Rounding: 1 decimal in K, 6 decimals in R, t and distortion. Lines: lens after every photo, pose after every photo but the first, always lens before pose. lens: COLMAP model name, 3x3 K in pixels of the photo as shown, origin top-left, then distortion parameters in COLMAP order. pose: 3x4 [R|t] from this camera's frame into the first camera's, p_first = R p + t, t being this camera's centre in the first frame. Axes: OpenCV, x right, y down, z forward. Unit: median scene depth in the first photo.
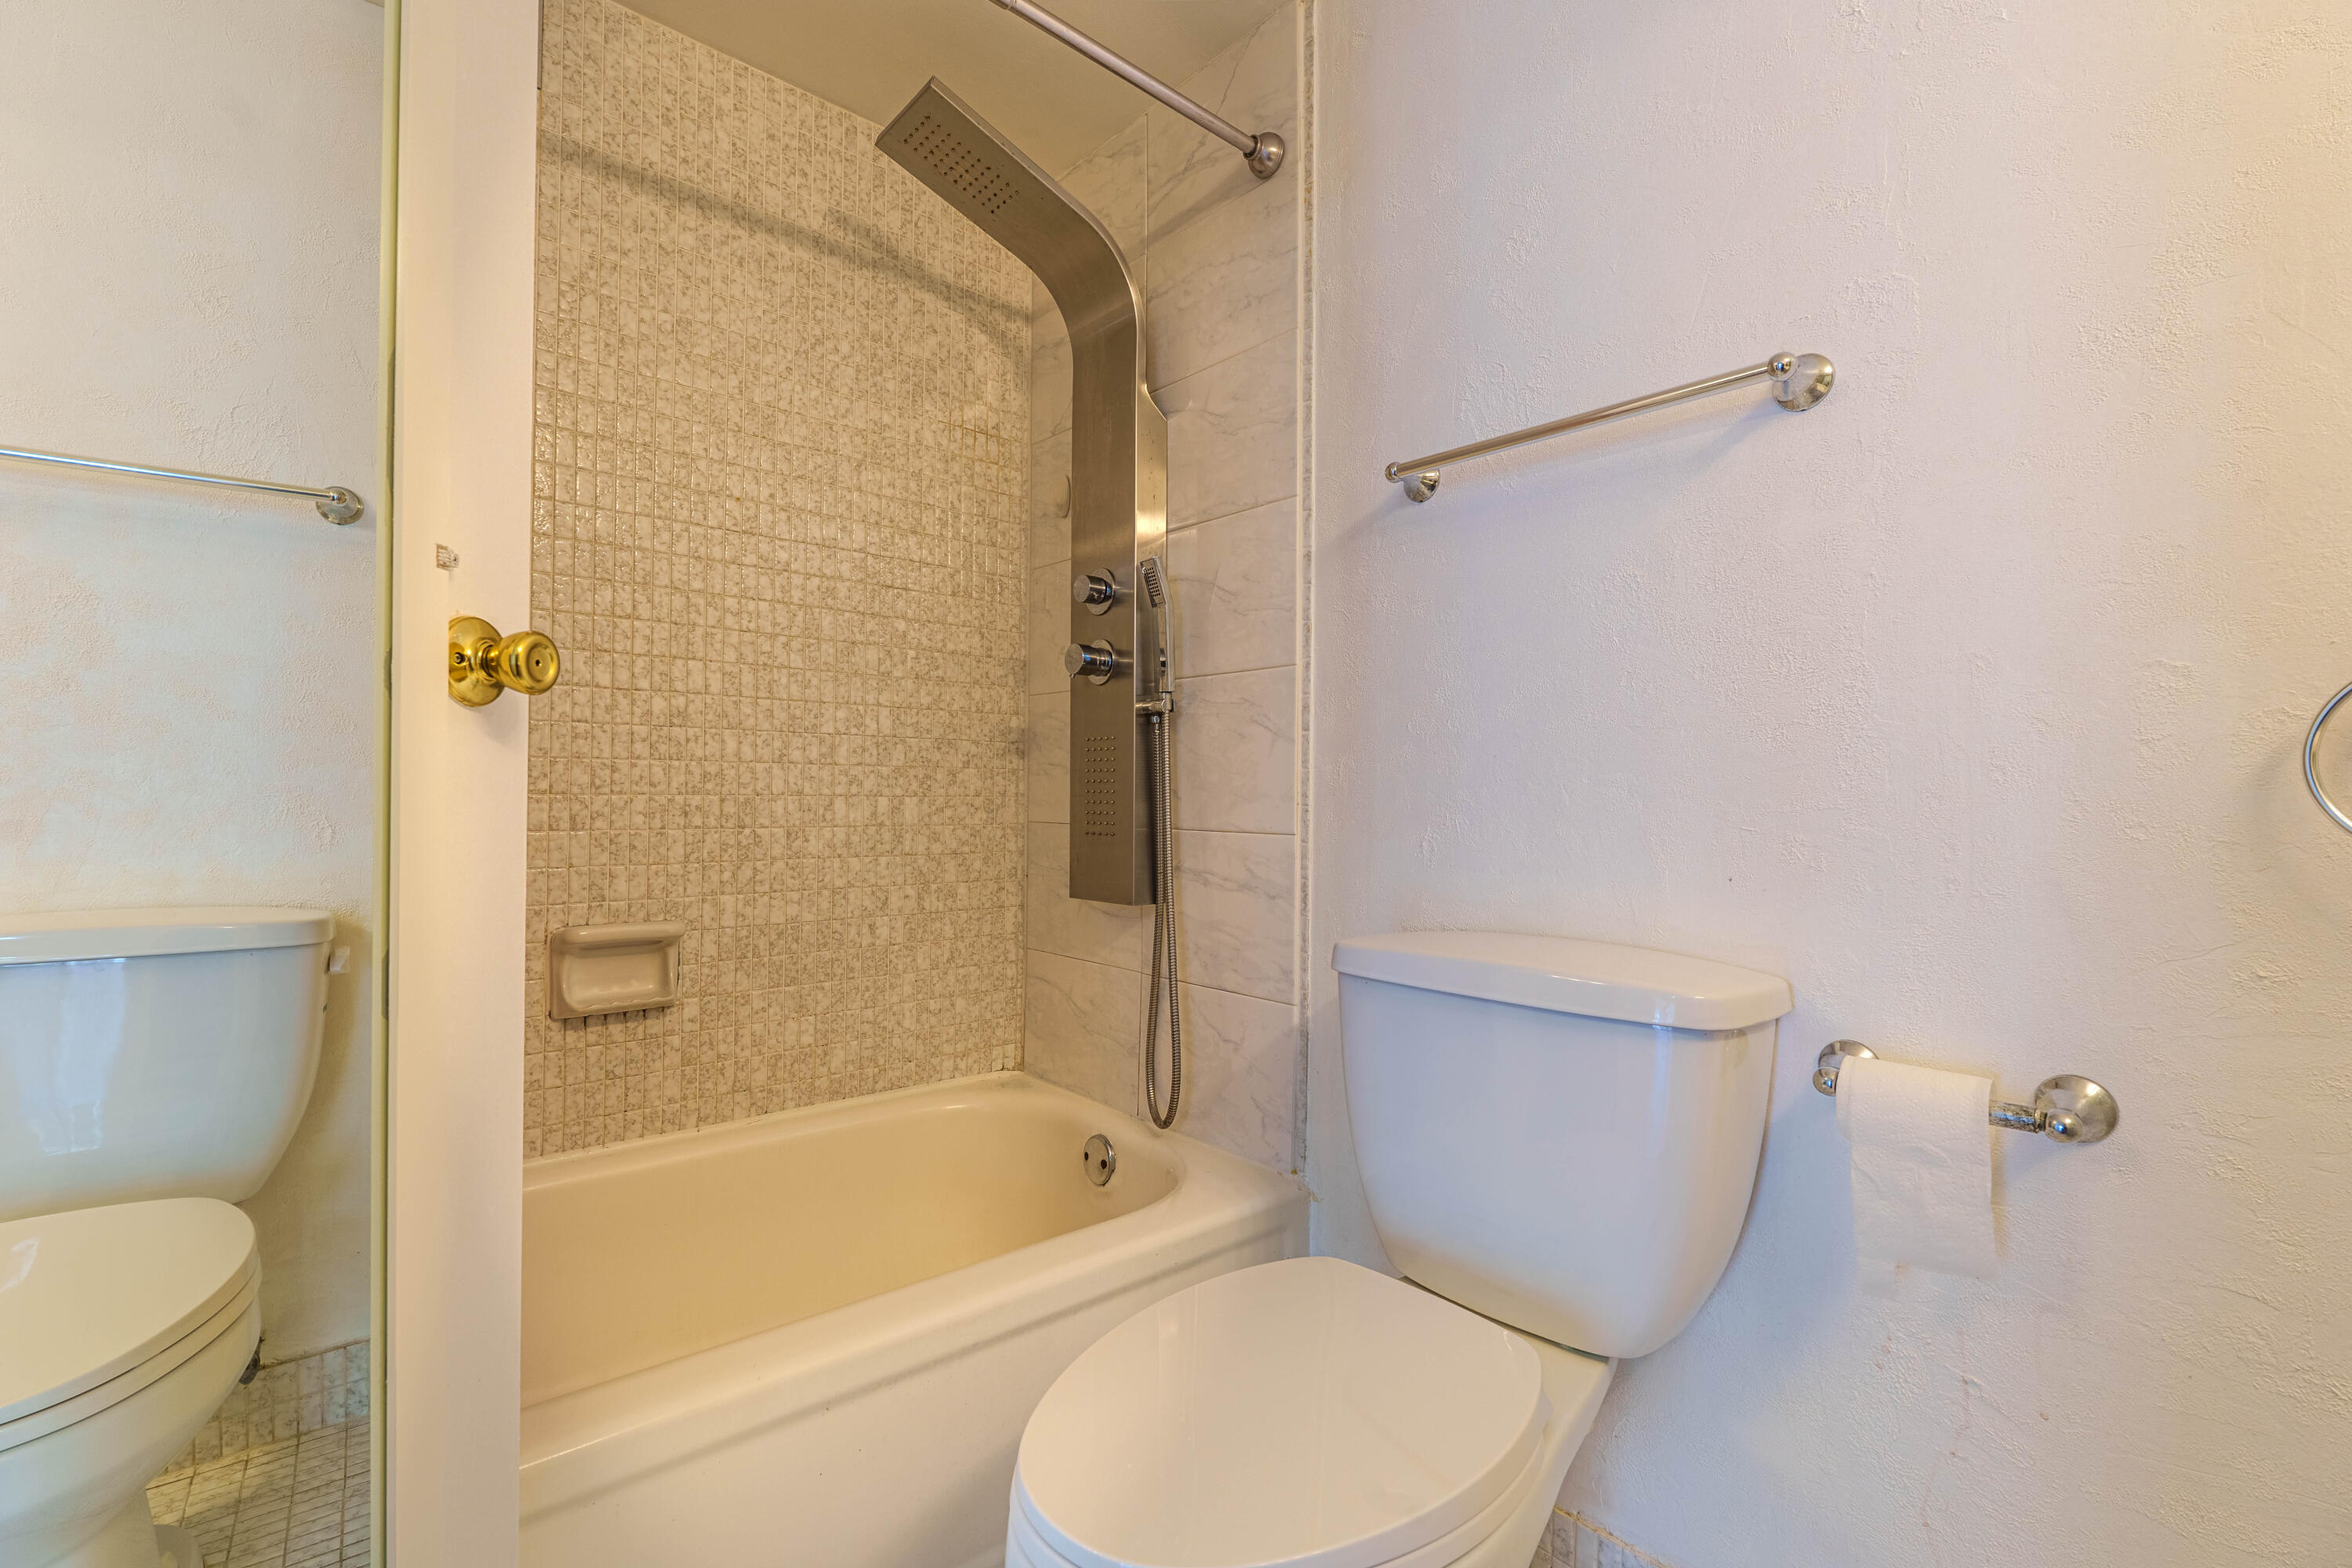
lens RADIAL K [[1049.6, 0, 1181.1], [0, 1049.6, 786.0], [0, 0, 1]] dist [0.000105, 0.000502]
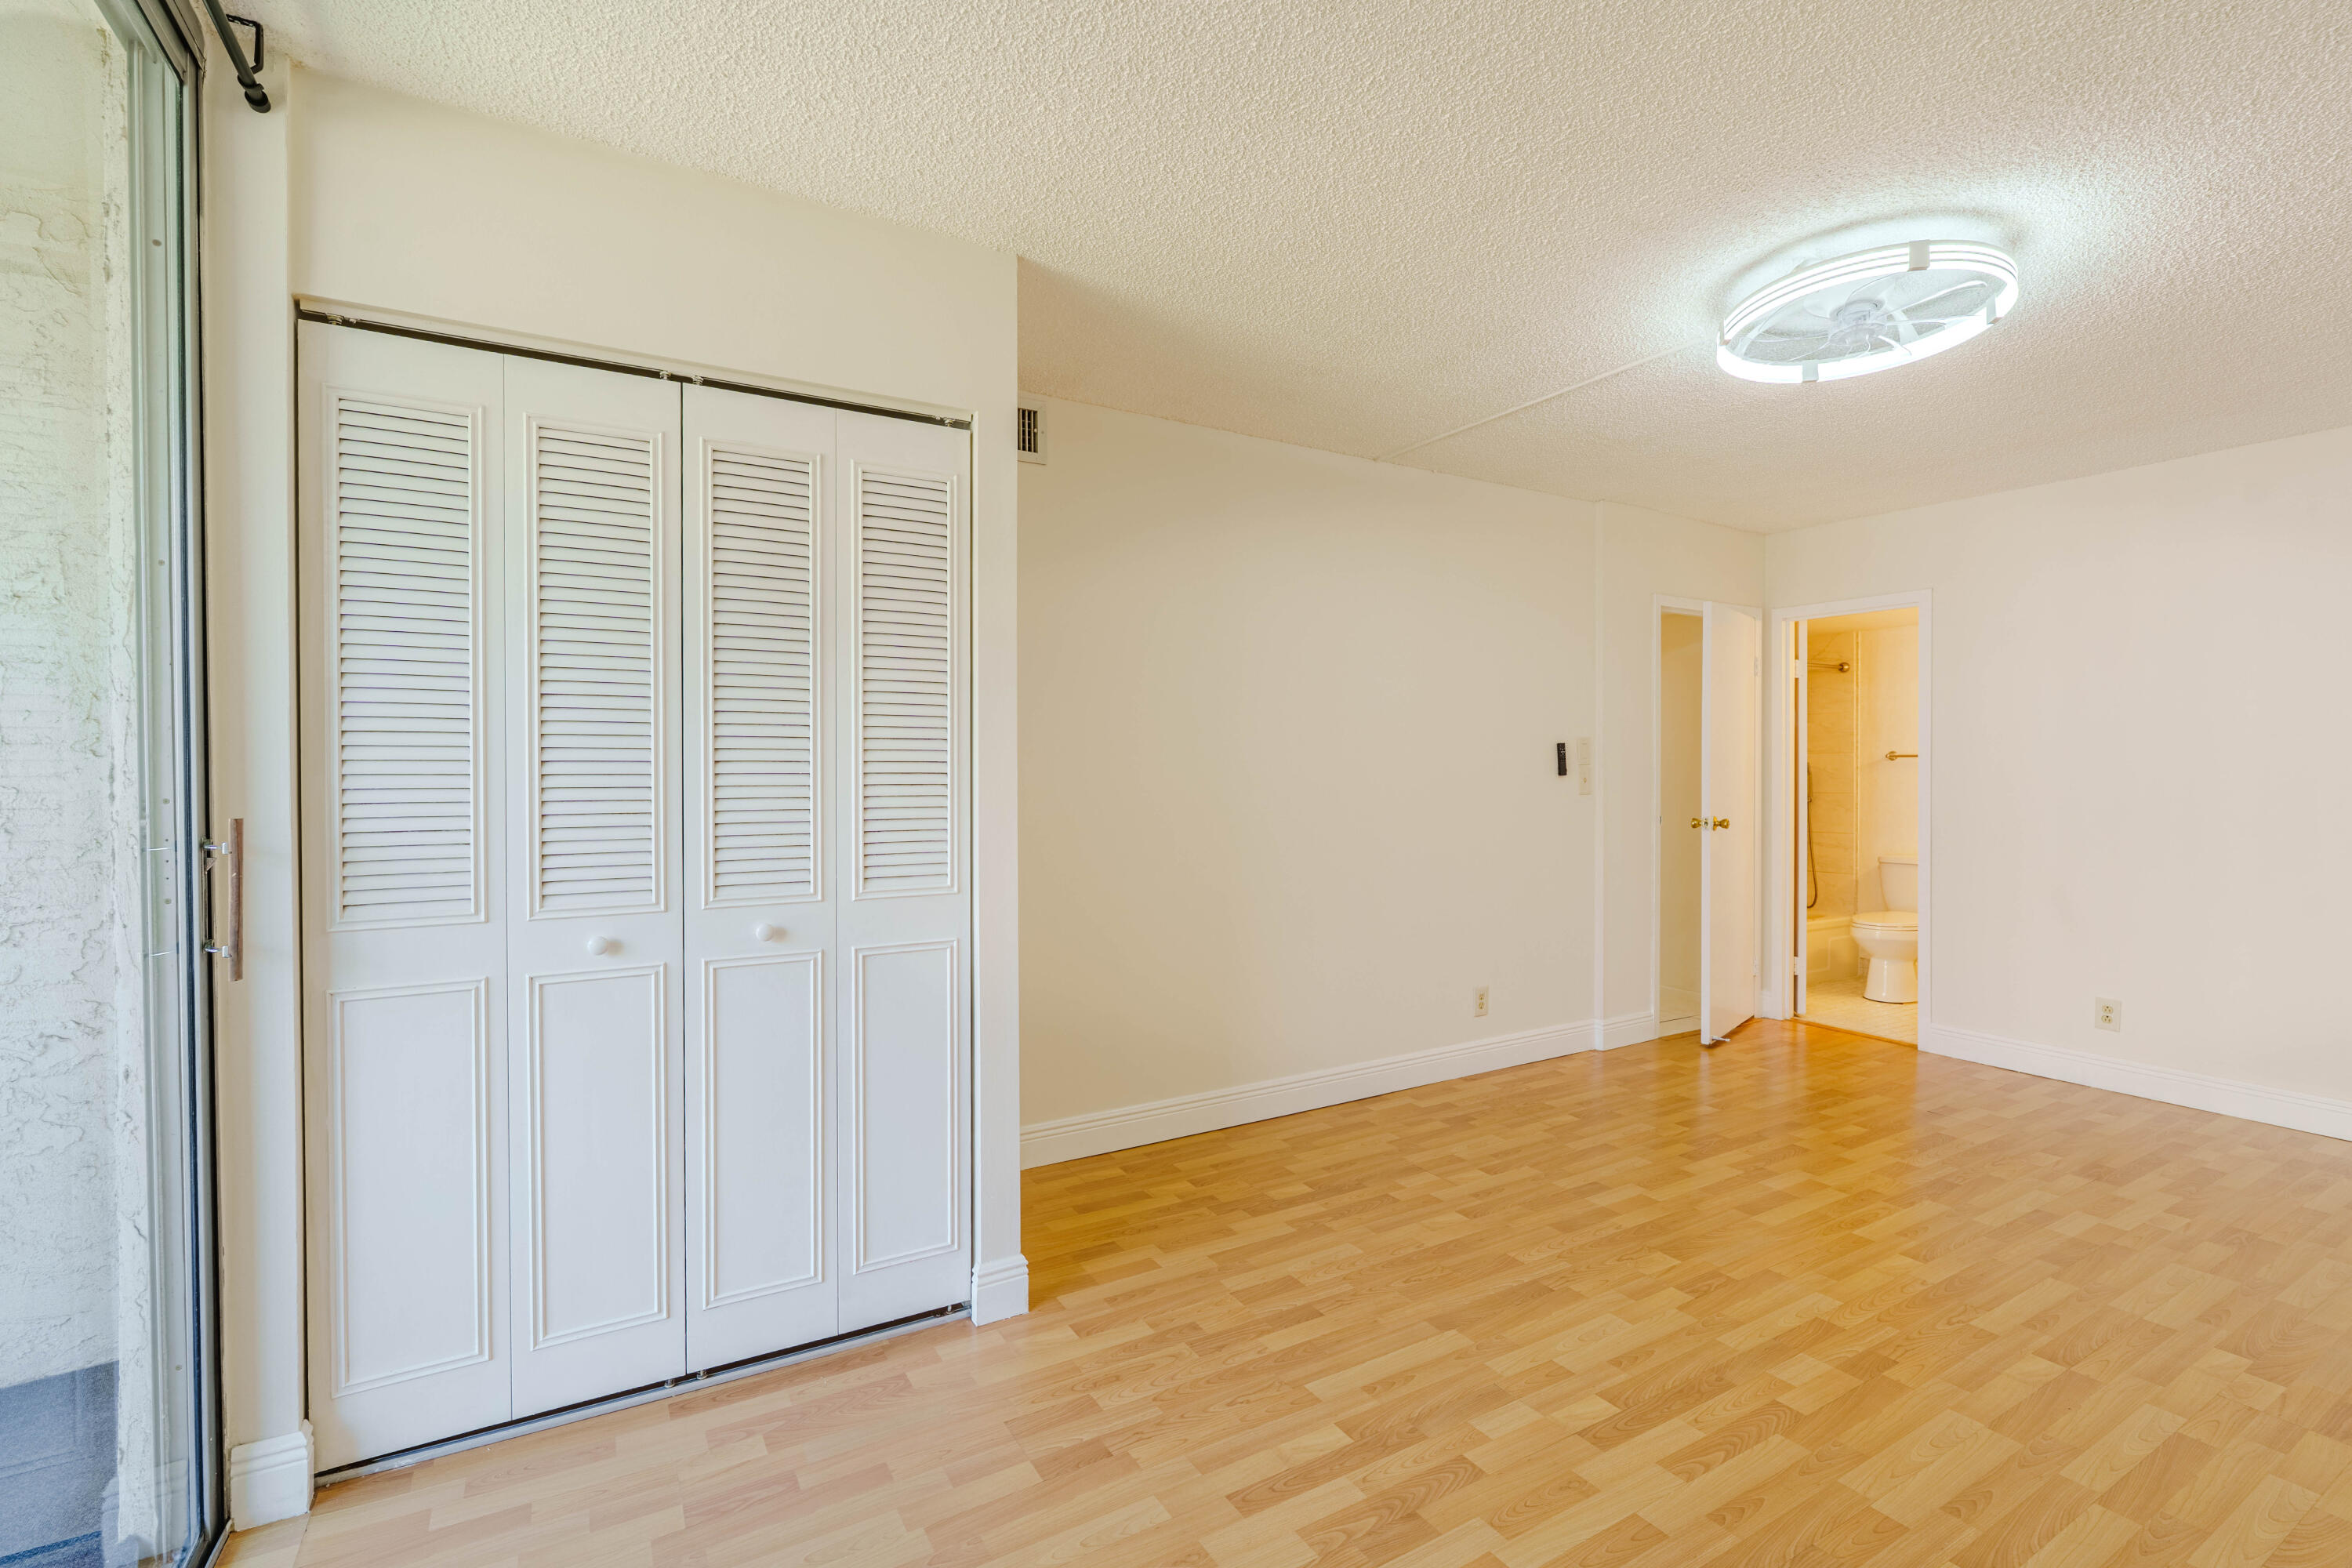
lens RADIAL K [[1049.6, 0, 1181.1], [0, 1049.6, 786.0], [0, 0, 1]] dist [0.000105, 0.000502]
pose [[0.982931, -0.000397, -0.183974, -2.010598], [0.004936, 0.999695, 0.024215, -0.286346], [0.183908, -0.024710, 0.982633, -4.132345]]
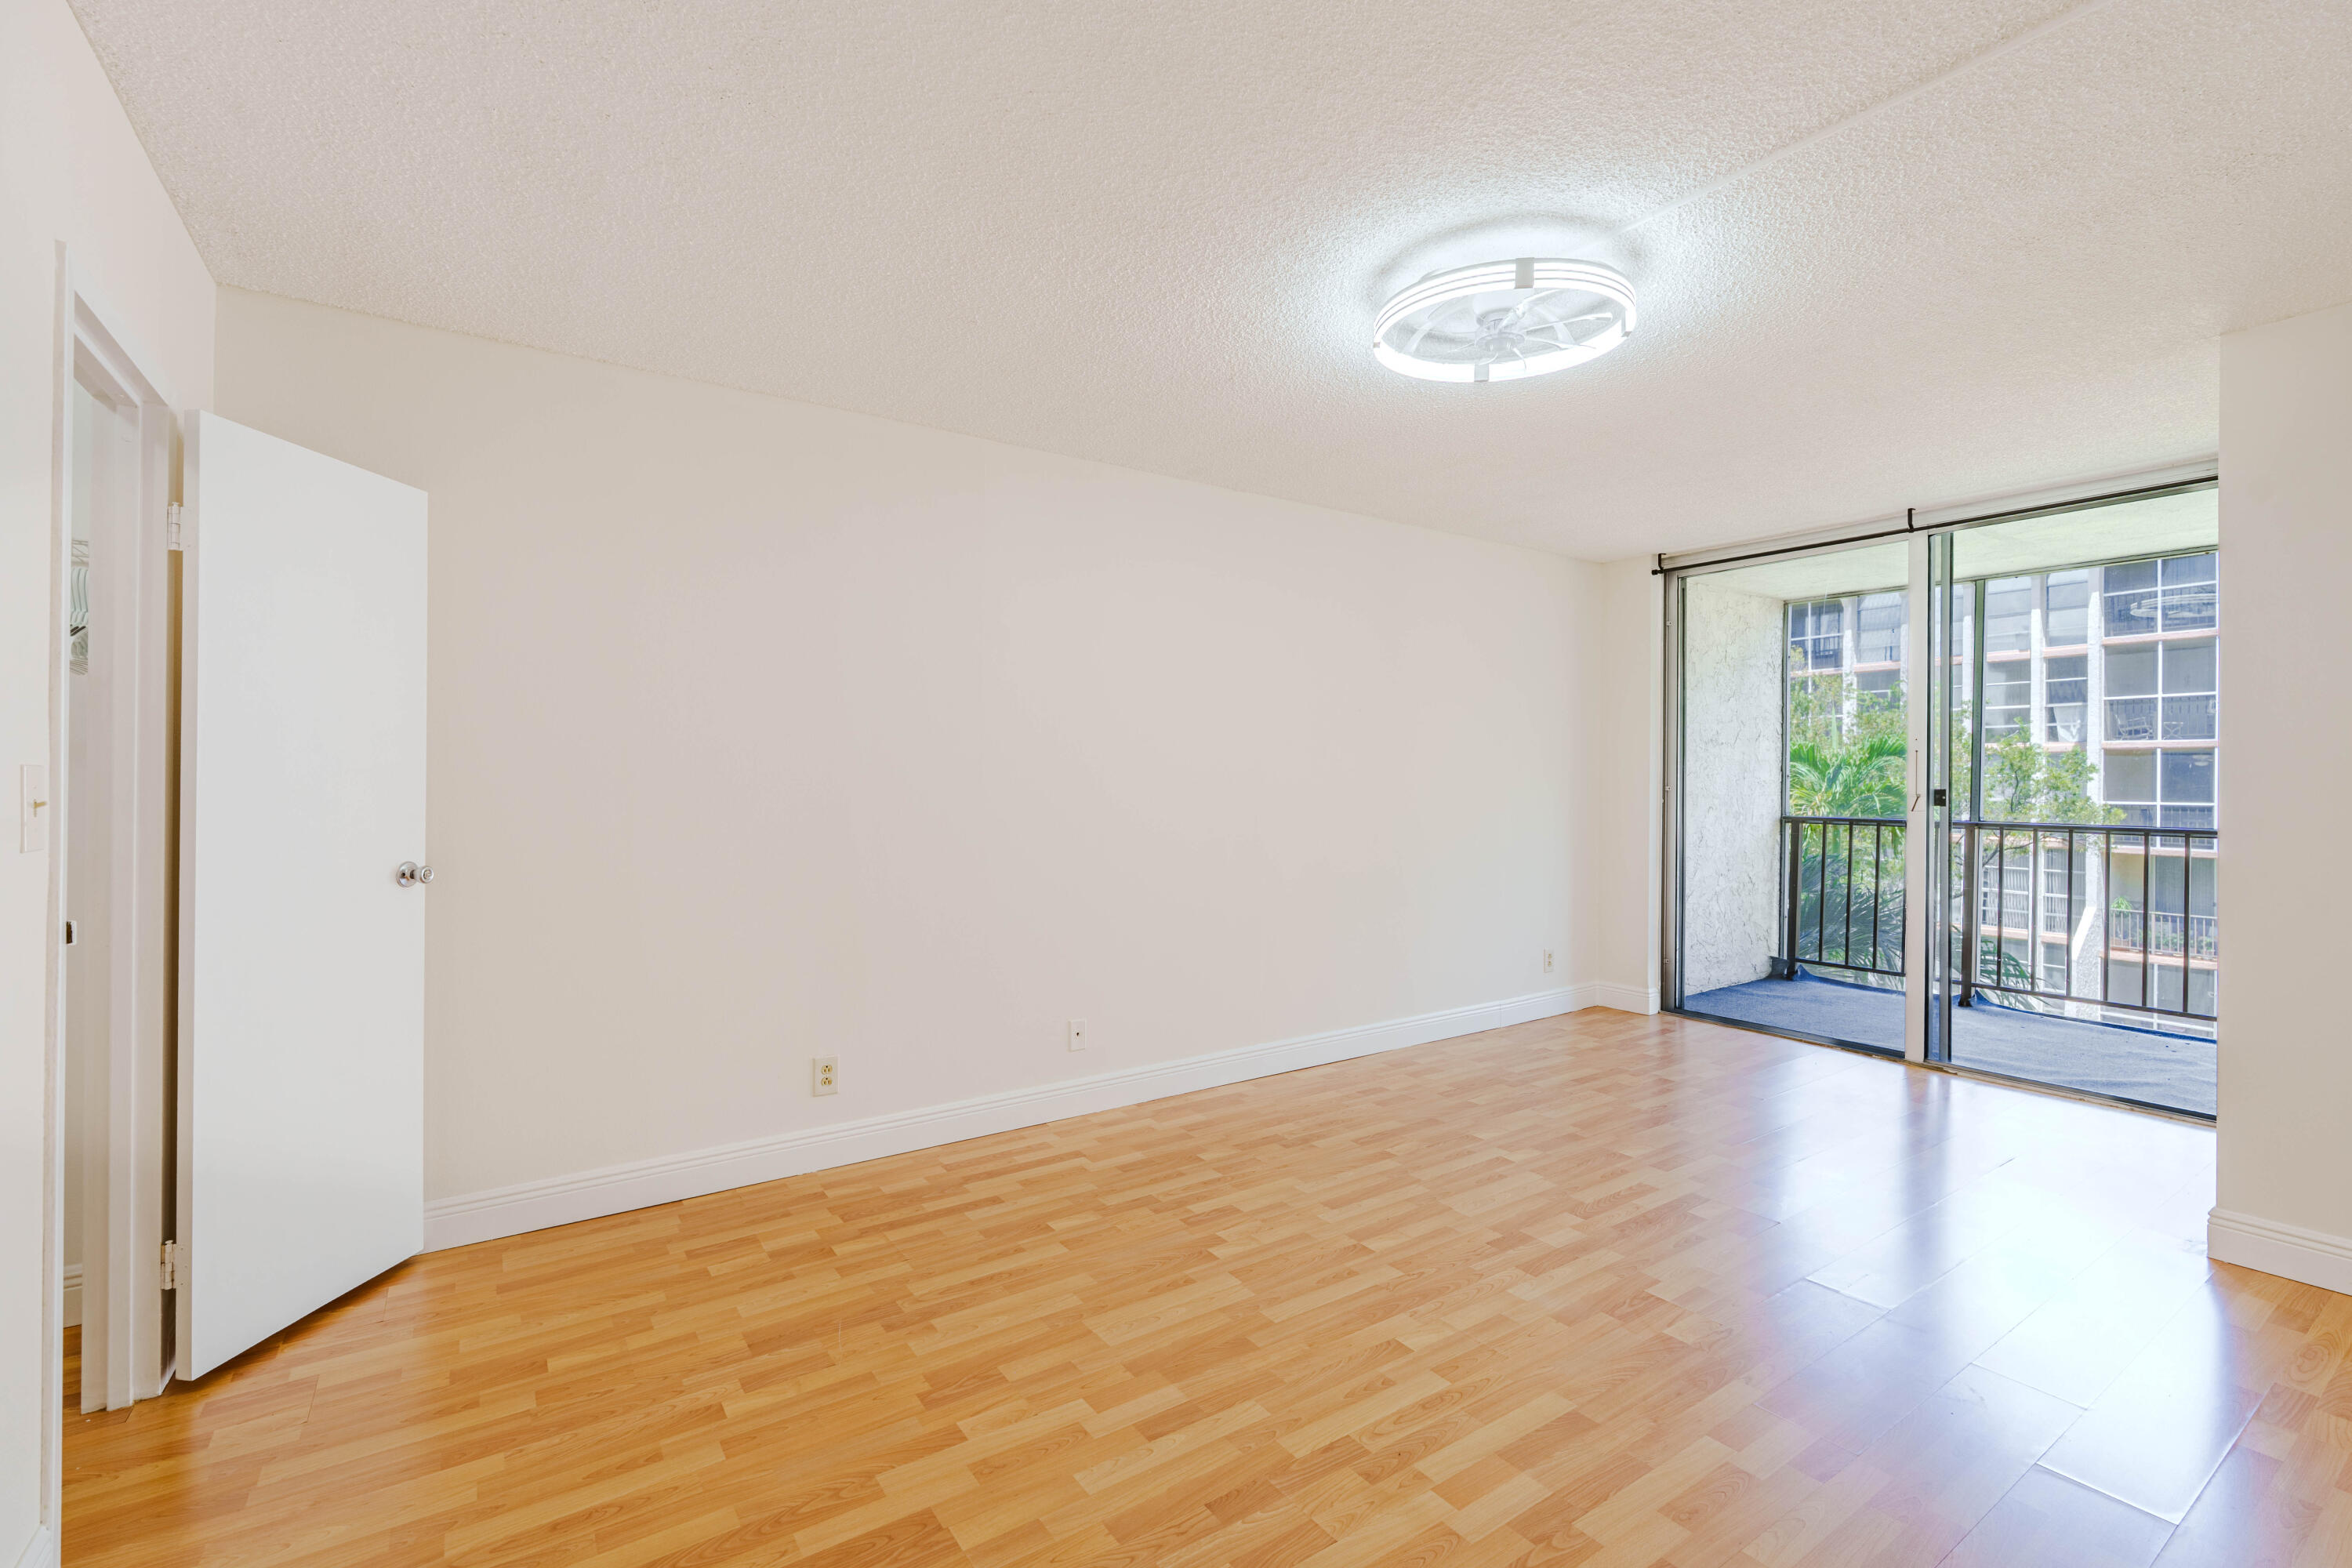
lens RADIAL K [[994.3, 0, 1176.0], [0, 994.3, 784.0], [0, 0, 1]] dist [0.000160, 0.000191]
pose [[-0.990264, -0.009481, 0.138878, -0.826398], [-0.010793, 0.999904, -0.008695, -0.235398], [-0.138782, -0.010110, -0.990271, -0.140011]]
